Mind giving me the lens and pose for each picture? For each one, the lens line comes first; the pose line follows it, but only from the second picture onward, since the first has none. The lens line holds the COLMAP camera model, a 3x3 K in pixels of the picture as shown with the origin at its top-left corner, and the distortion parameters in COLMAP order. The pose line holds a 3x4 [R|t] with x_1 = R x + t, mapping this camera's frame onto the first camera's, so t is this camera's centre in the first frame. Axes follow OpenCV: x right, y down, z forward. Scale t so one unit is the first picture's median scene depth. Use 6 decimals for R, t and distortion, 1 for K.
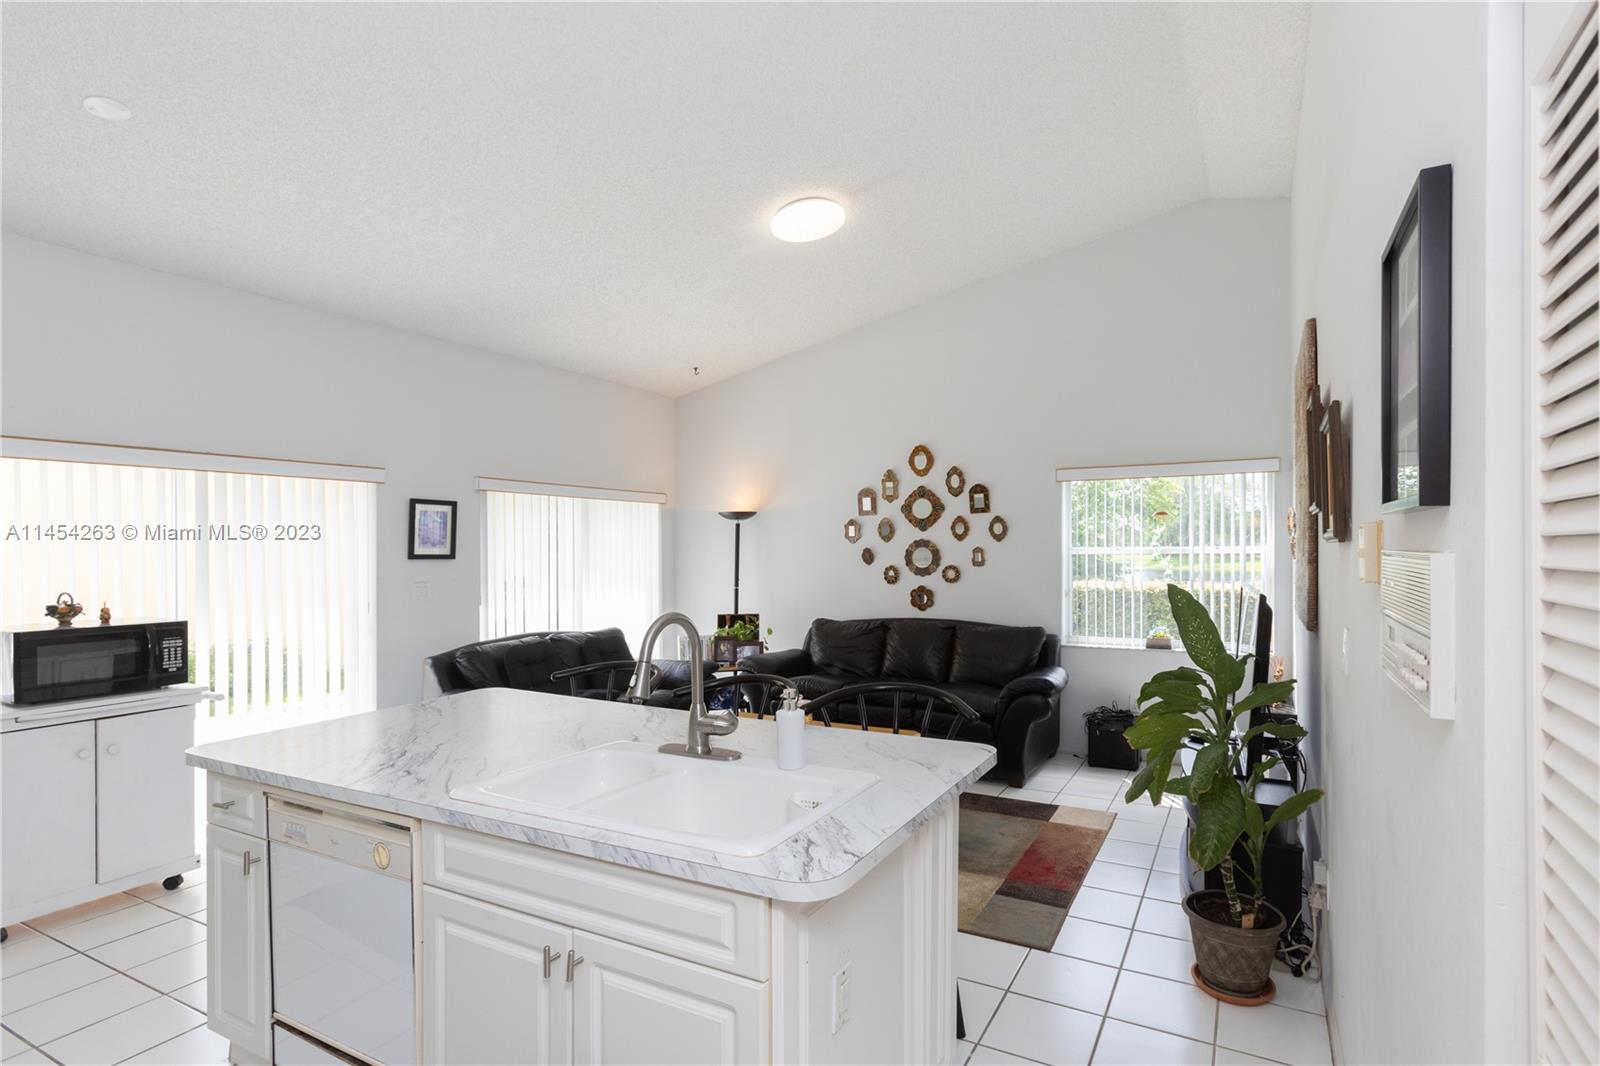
lens RADIAL K [[793.0, 0, 801.7], [0, 793.0, 556.9], [0, 0, 1]] dist [0.001841, 0.000496]
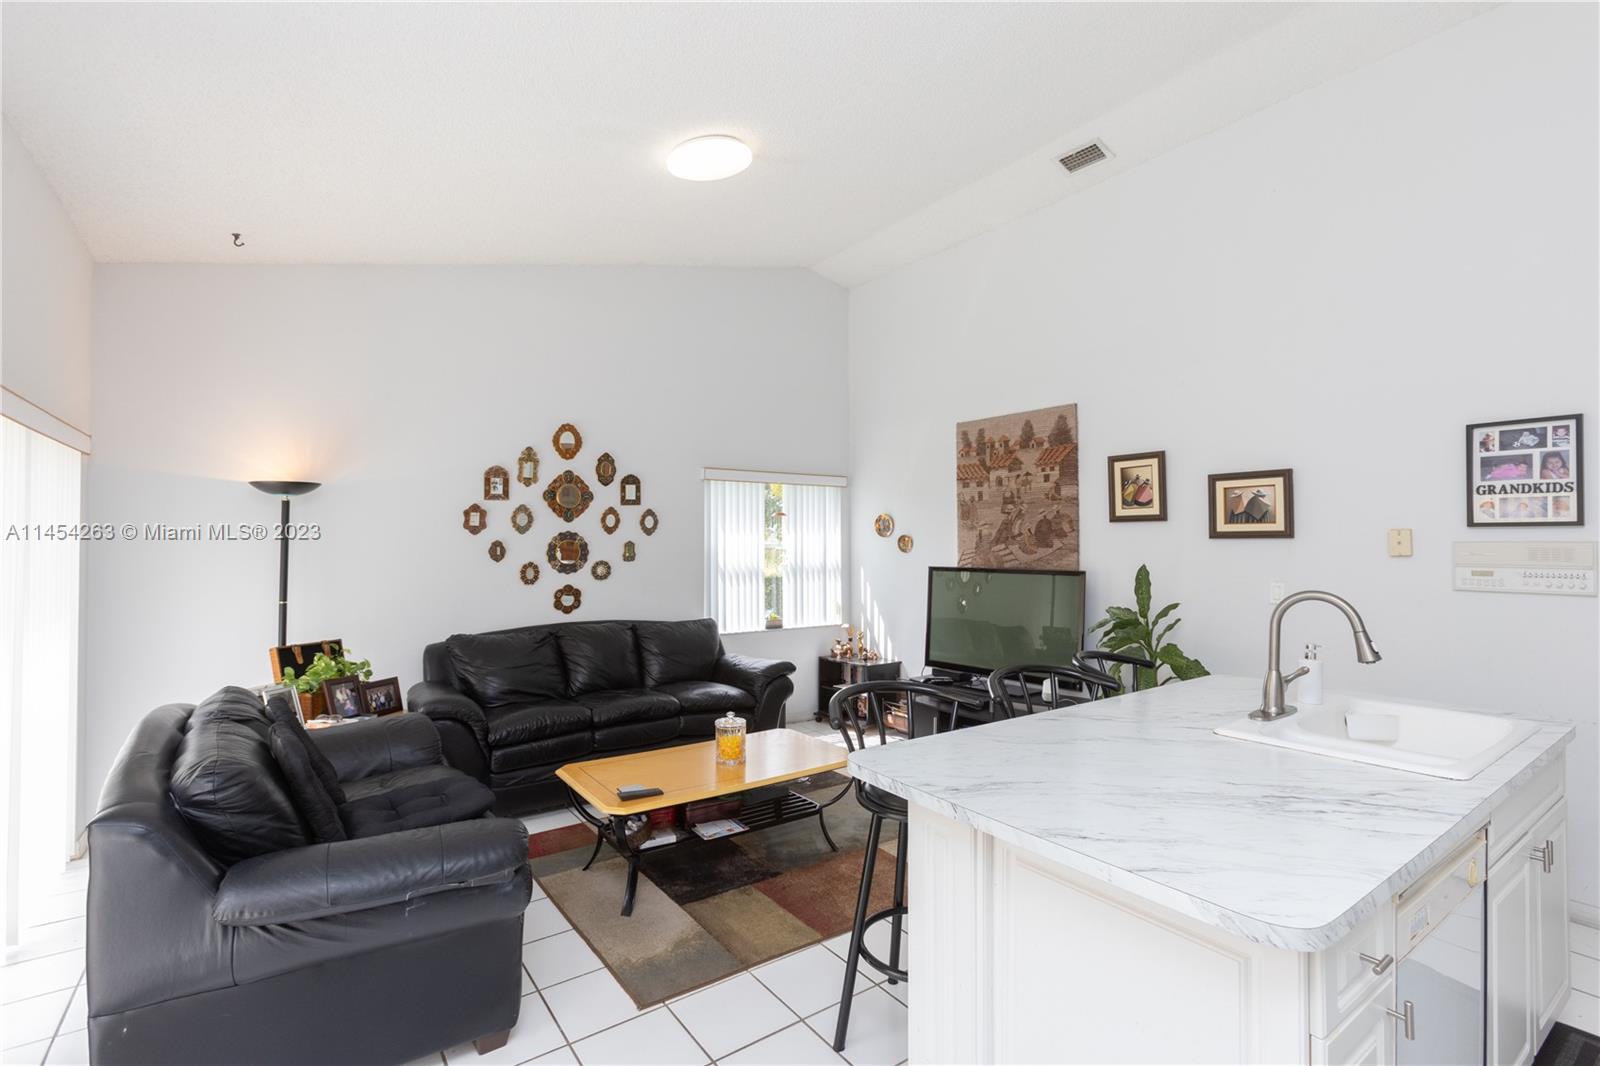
lens RADIAL K [[793.0, 0, 801.7], [0, 793.0, 556.9], [0, 0, 1]] dist [0.001841, 0.000496]
pose [[0.440136, -0.012220, 0.897848, -0.519745], [0.002360, 0.999920, 0.012452, -0.004626], [-0.897928, -0.003362, 0.440130, 0.386904]]
